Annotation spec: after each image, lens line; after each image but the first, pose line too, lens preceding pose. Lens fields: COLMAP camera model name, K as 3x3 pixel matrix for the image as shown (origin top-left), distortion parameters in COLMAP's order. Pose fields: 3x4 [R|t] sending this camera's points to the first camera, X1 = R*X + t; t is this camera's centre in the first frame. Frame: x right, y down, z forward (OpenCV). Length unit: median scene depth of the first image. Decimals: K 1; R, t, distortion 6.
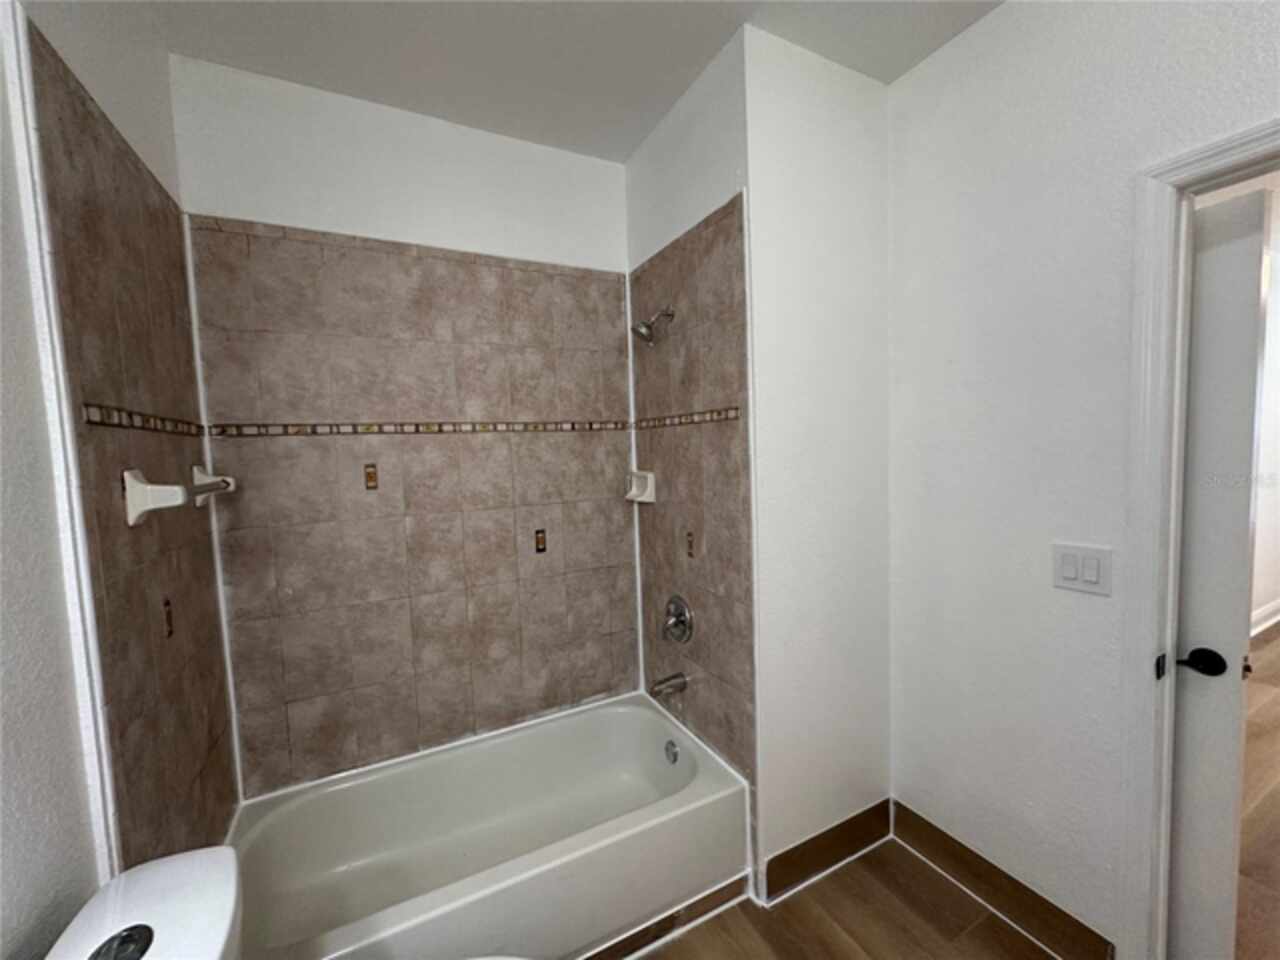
lens RADIAL K [[509.1, 0, 640.0], [0, 509.1, 480.0], [0, 0, 1]] dist [-0.003236, 0.001098]
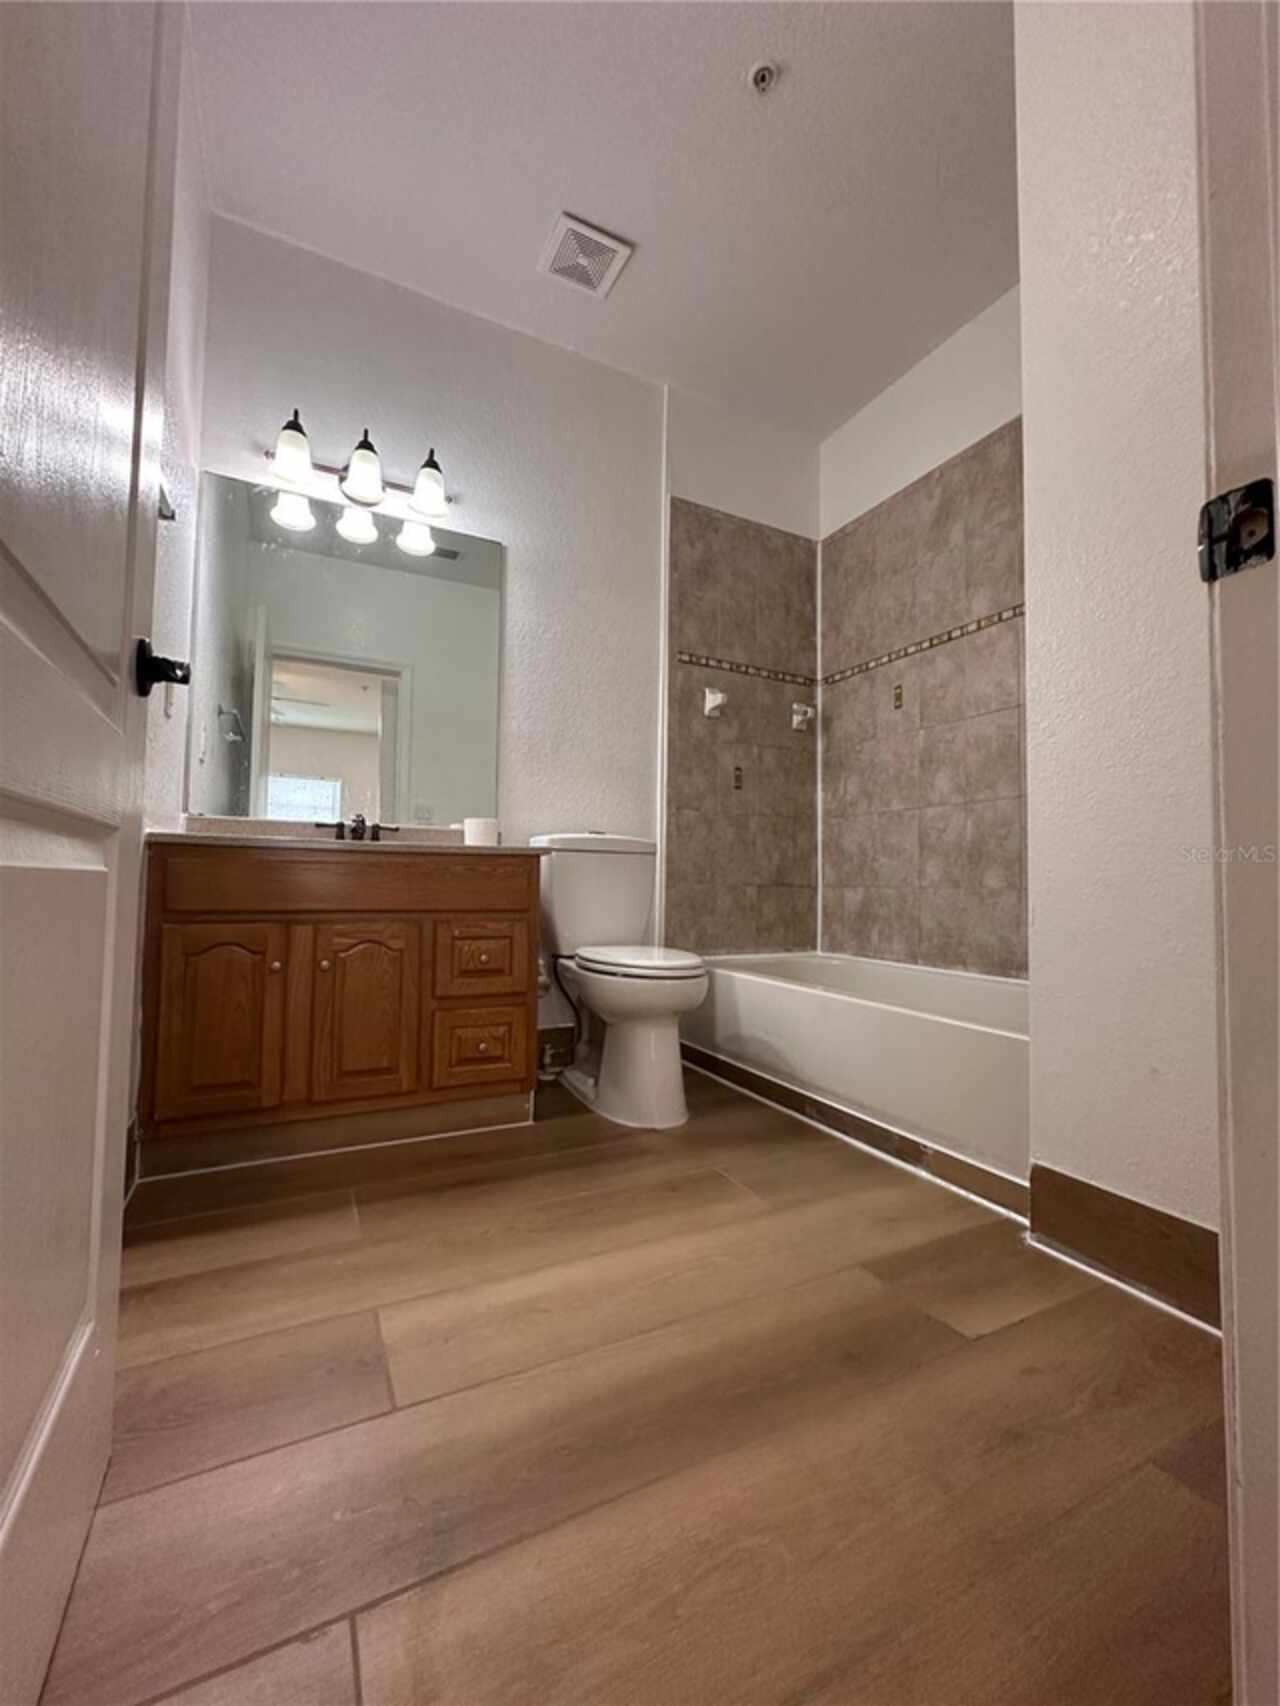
lens RADIAL K [[678.6, 0, 640.0], [0, 678.6, 853.0], [0, 0, 1]] dist [-0.003236, 0.001098]
pose [[-0.001339, -0.008641, -0.999962, 0.926410], [-0.079301, 0.996814, -0.008508, 0.380287], [0.996850, 0.079287, -0.002020, 0.453016]]
